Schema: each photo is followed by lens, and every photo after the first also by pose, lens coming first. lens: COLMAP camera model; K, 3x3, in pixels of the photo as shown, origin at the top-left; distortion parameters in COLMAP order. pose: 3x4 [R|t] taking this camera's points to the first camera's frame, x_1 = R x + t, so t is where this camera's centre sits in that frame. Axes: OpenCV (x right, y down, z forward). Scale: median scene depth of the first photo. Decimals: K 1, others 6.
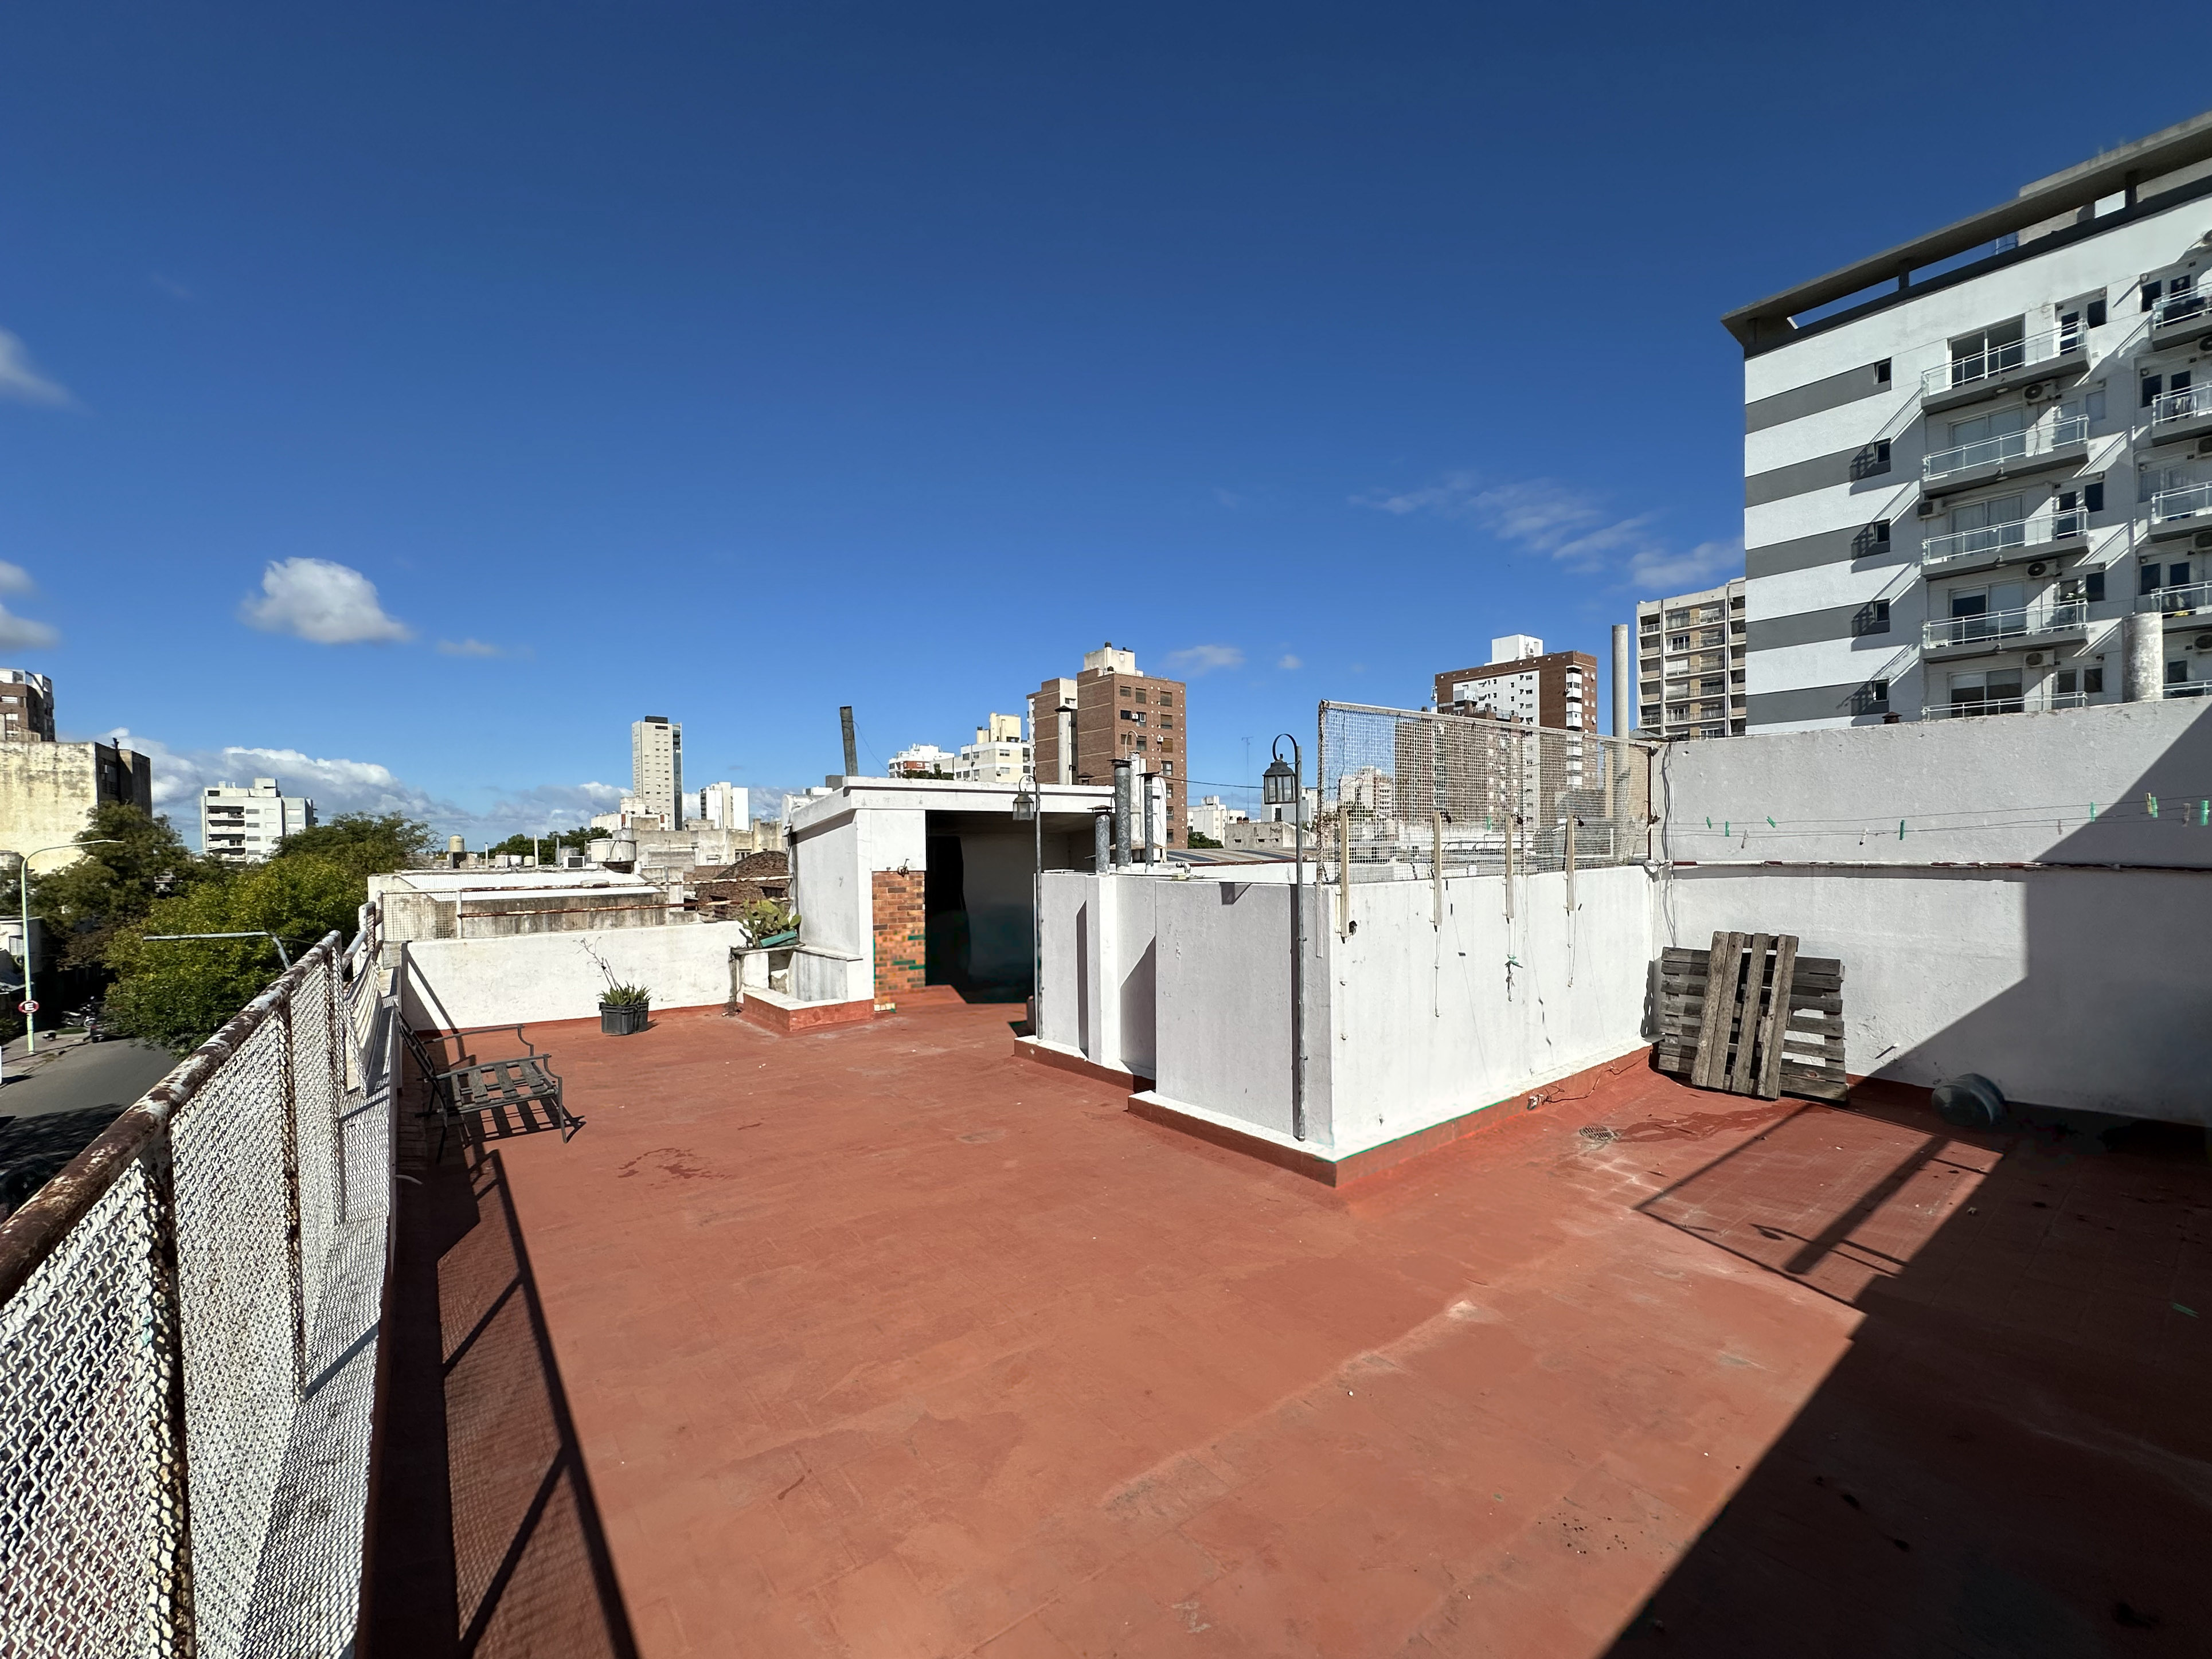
lens RADIAL K [[877.8, 0, 1128.4], [0, 877.8, 876.5], [0, 0, 1]] dist [-0.003901, 0.000857]
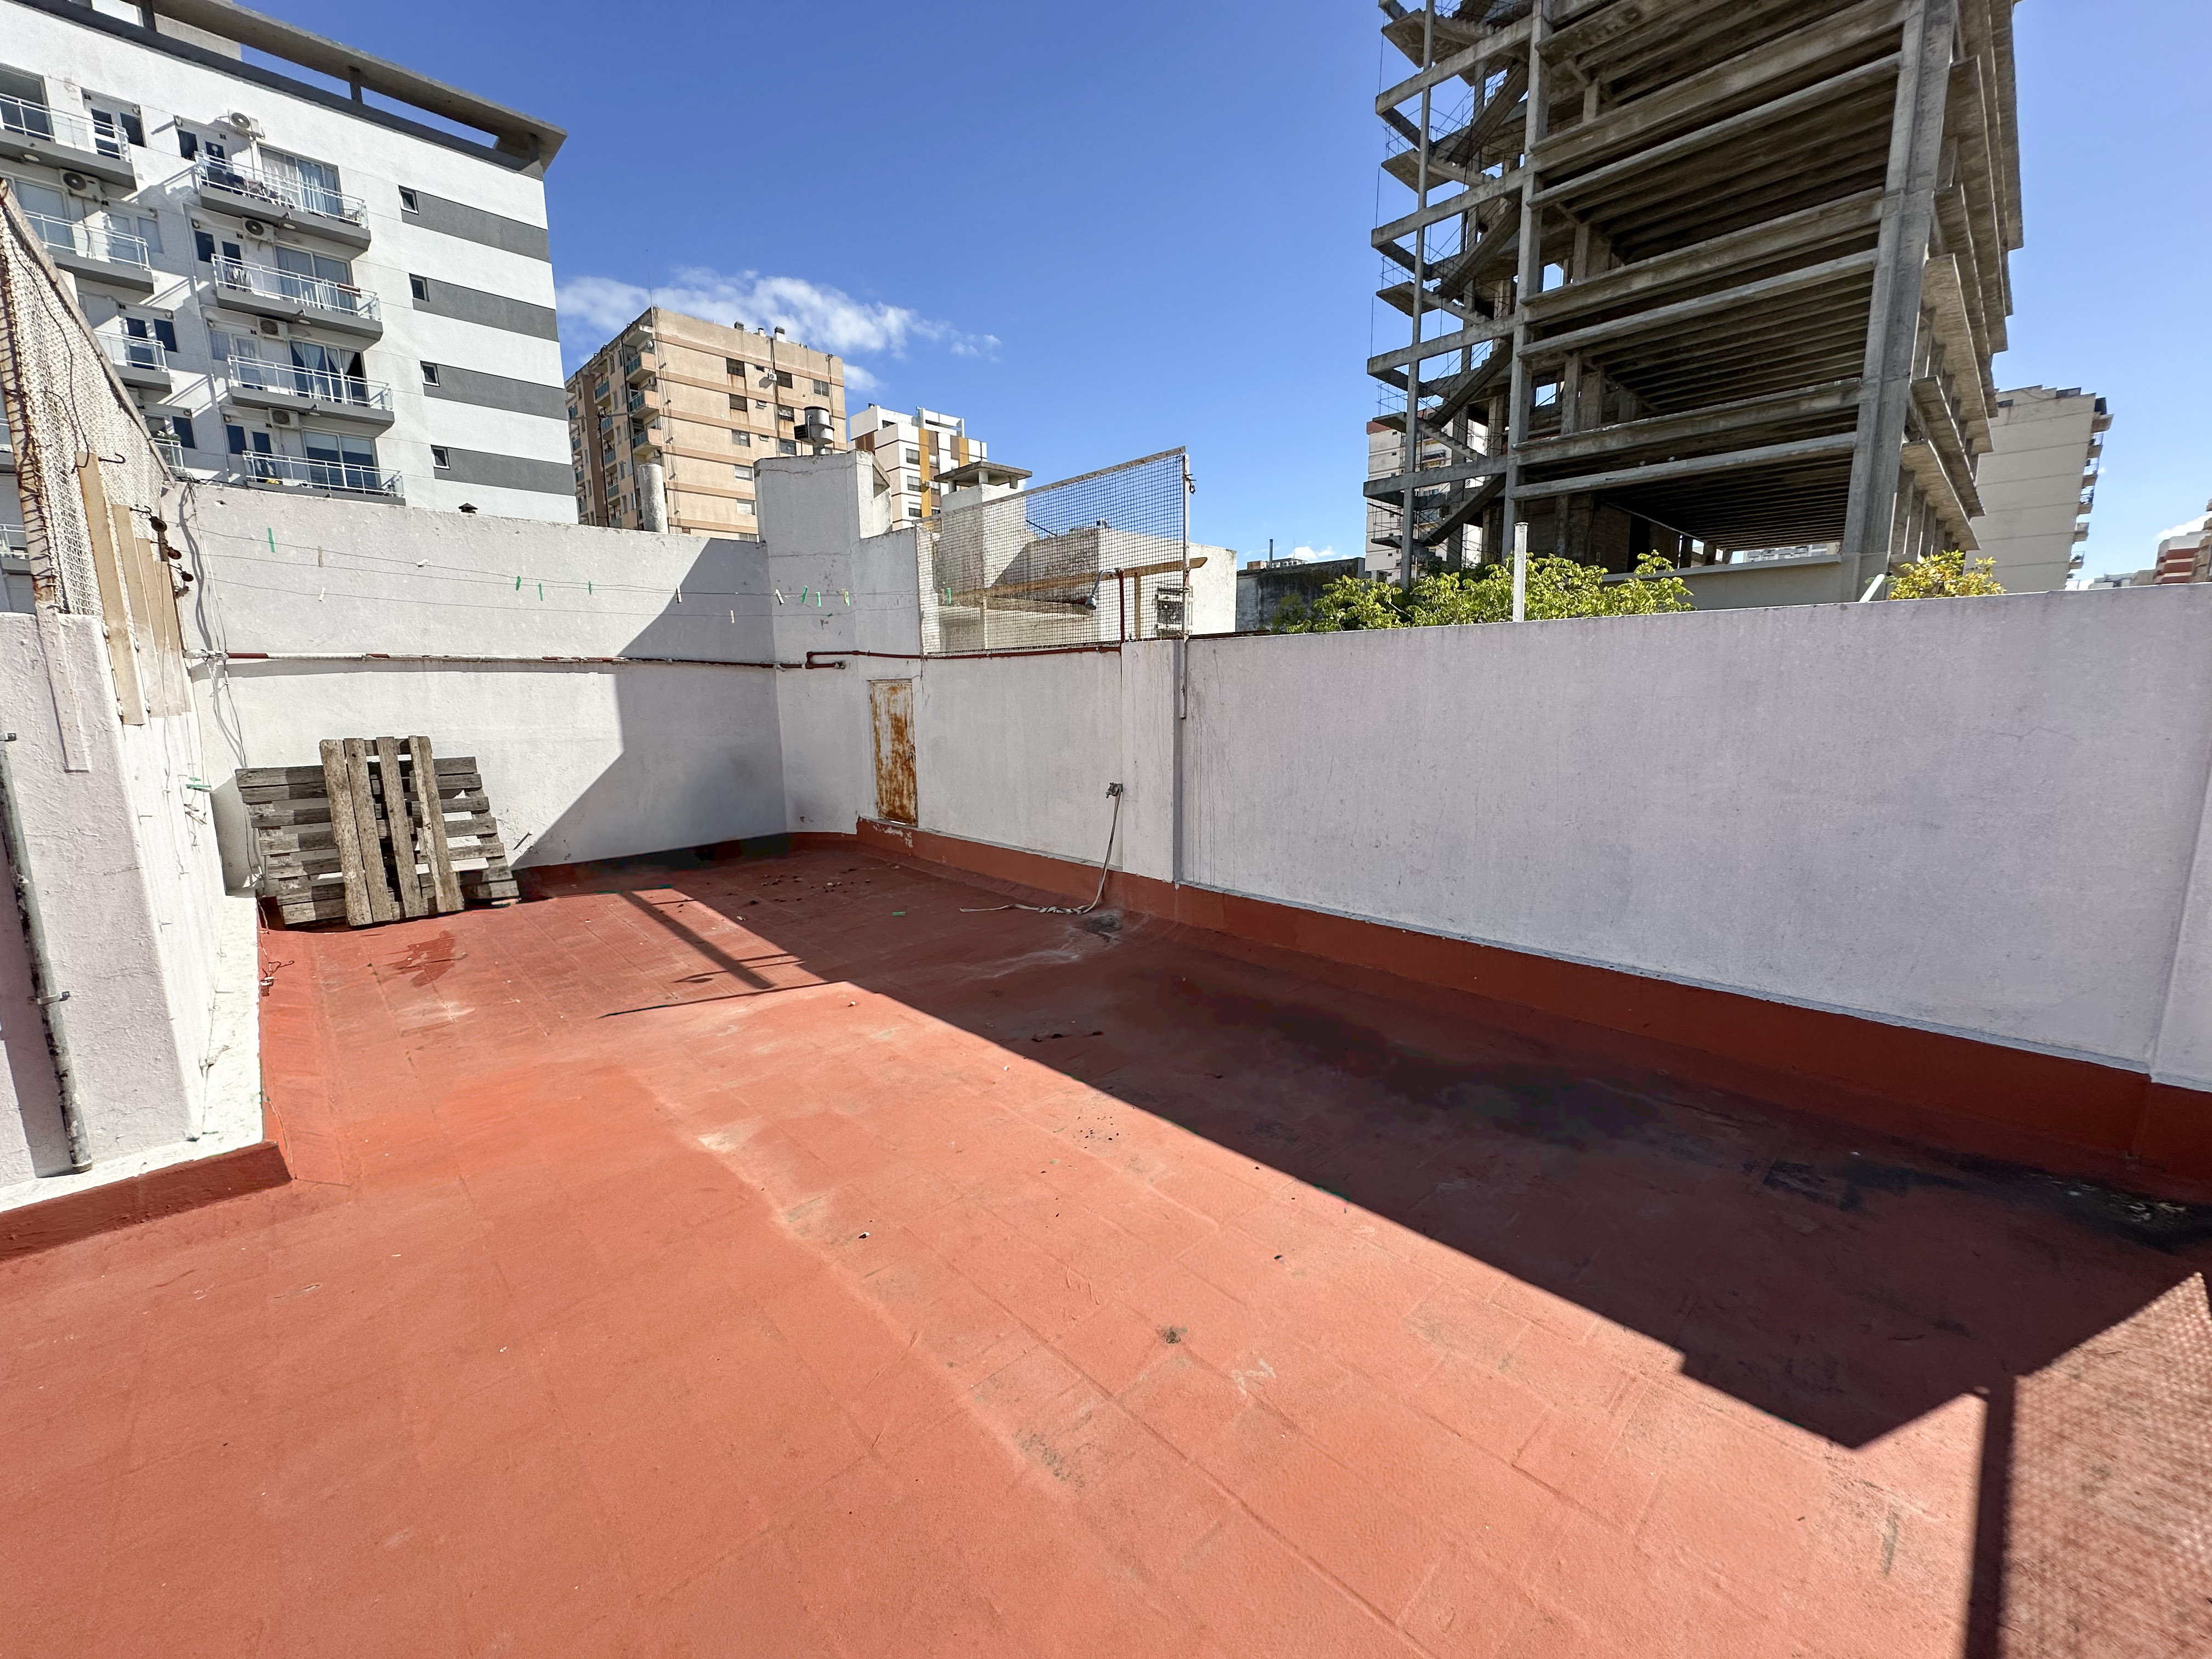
lens RADIAL K [[877.8, 0, 1109.3], [0, 877.8, 829.8], [0, 0, 1]] dist [-0.003901, 0.000857]
pose [[-0.079780, -0.147671, 0.985814, -0.218582], [0.039226, 0.987735, 0.151133, 0.055527], [-0.996040, 0.050727, -0.073009, 0.371662]]
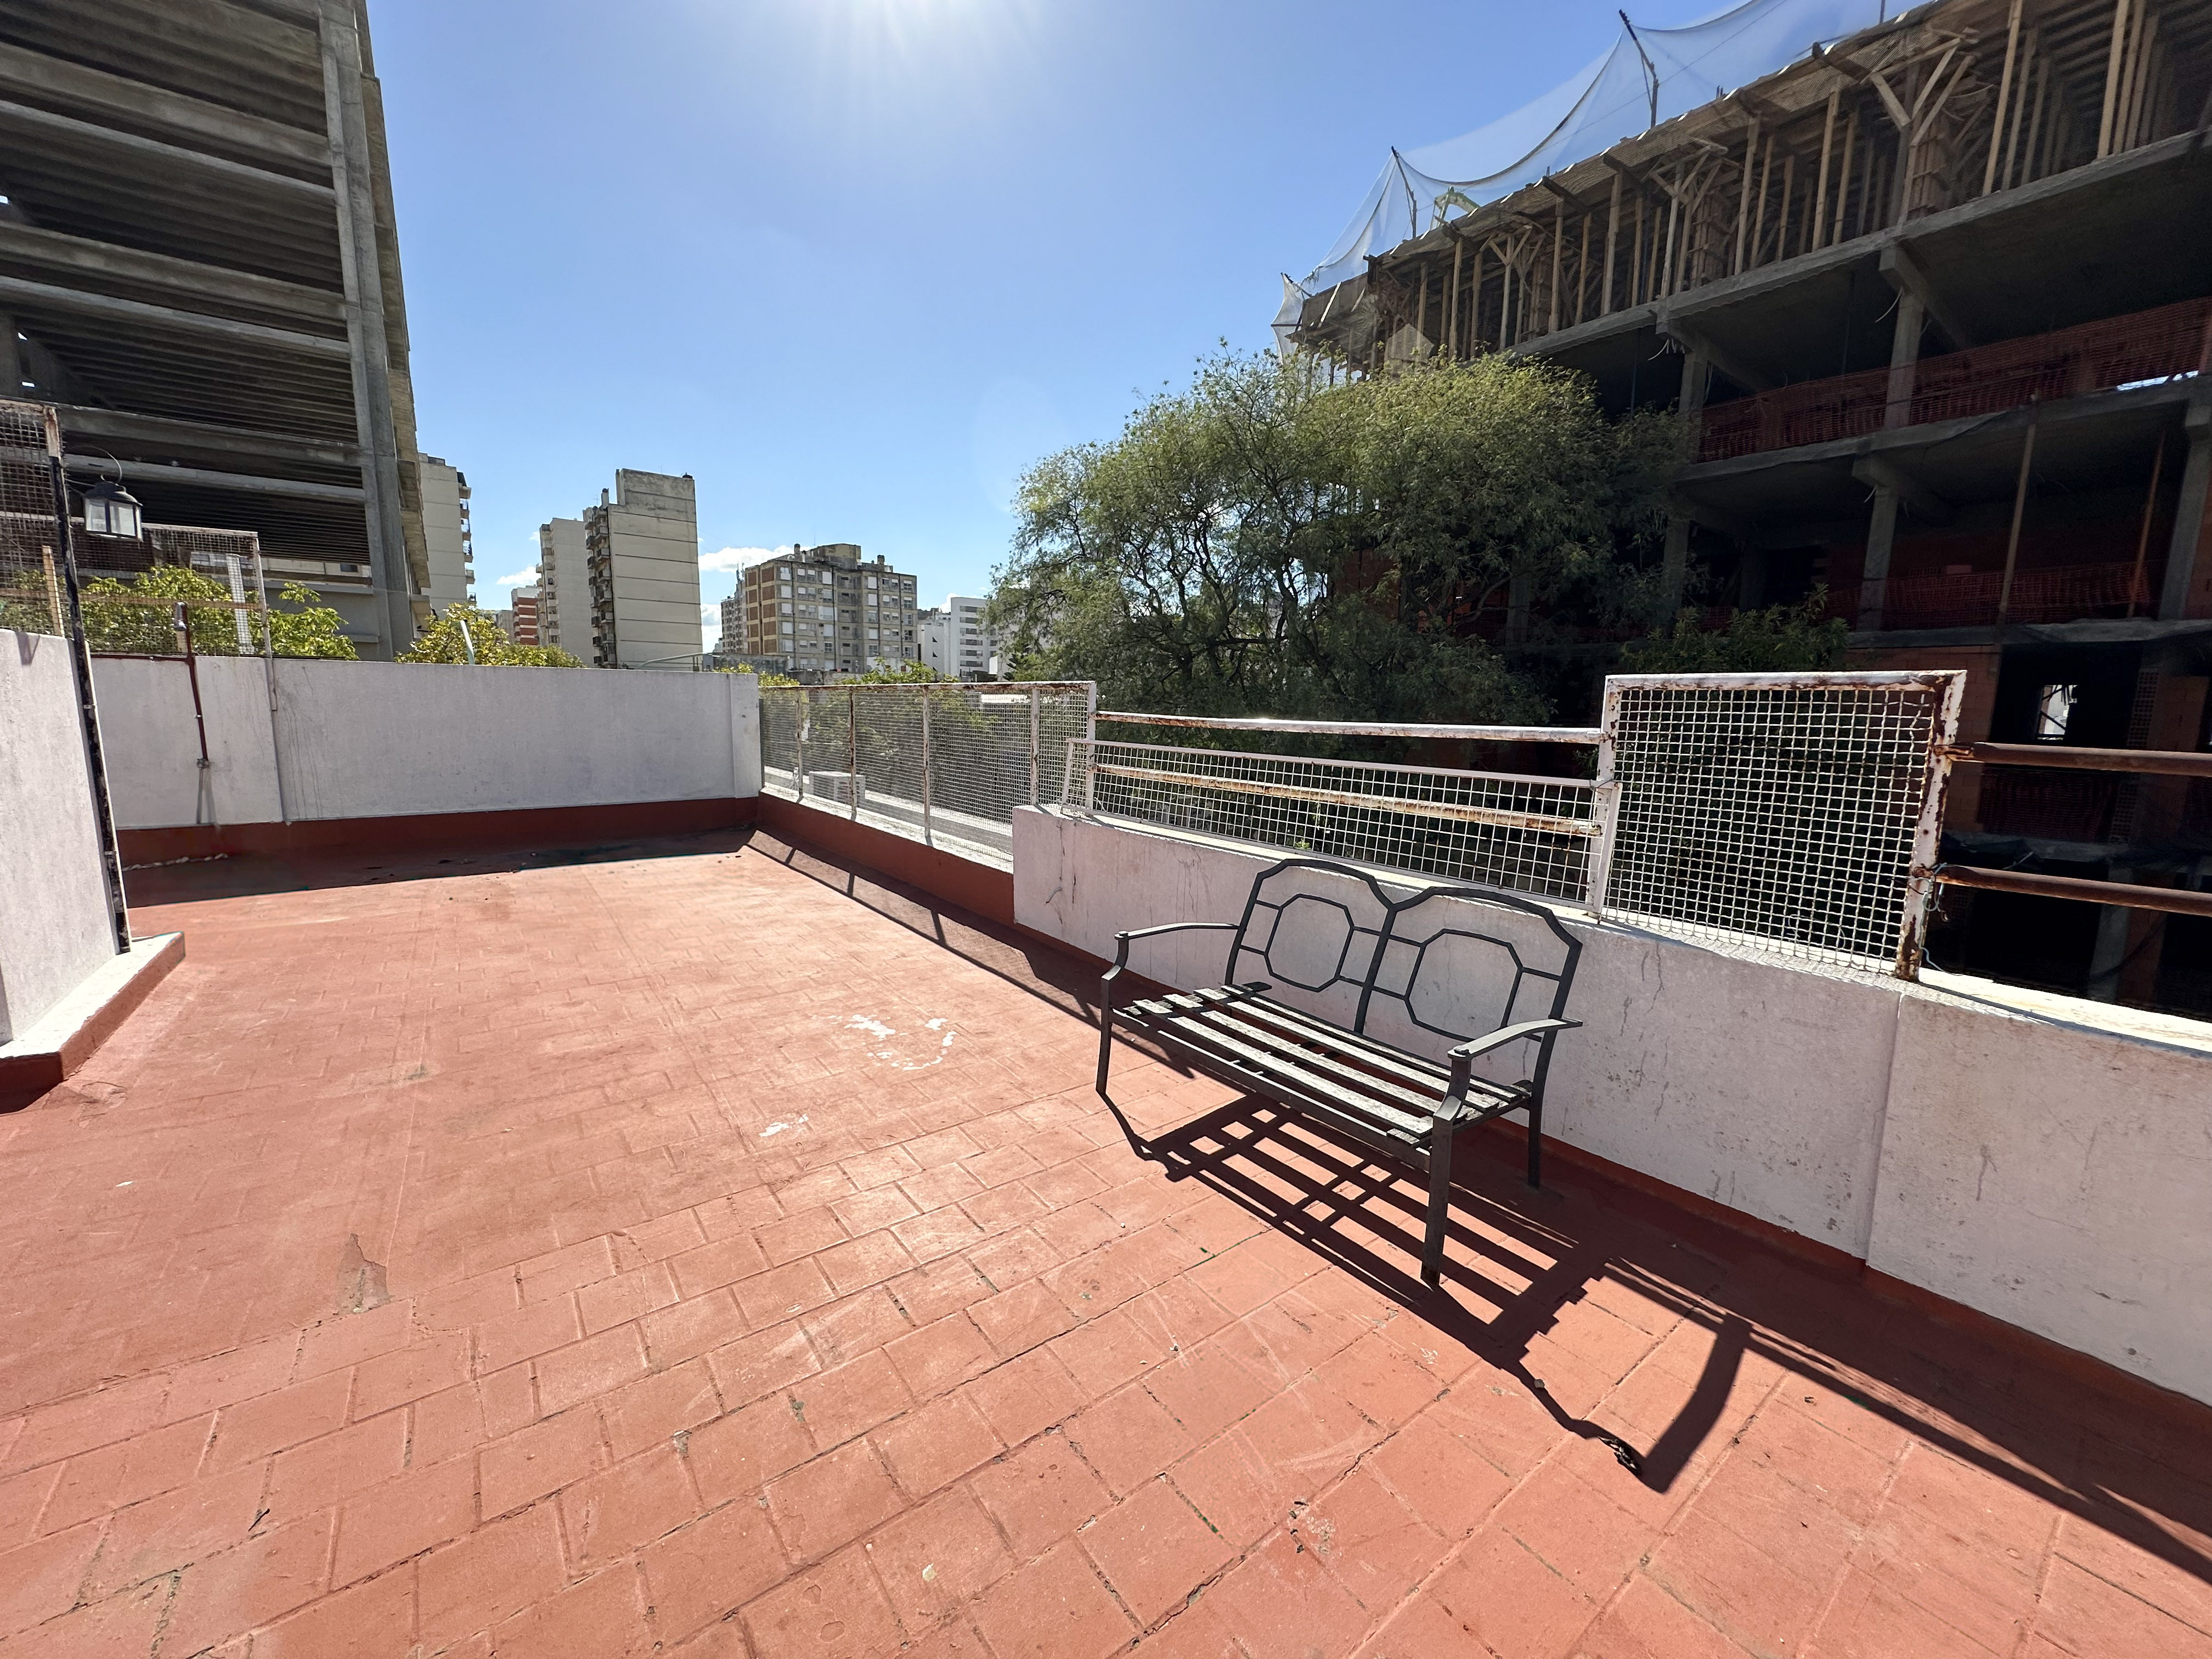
lens RADIAL K [[877.8, 0, 1108.6], [0, 877.8, 825.1], [0, 0, 1]] dist [-0.003901, 0.000857]
pose [[-0.999226, -0.008964, 0.038299, -0.560803], [-0.002397, 0.985752, 0.168191, 0.032599], [-0.039261, 0.167969, -0.985010, 1.281362]]
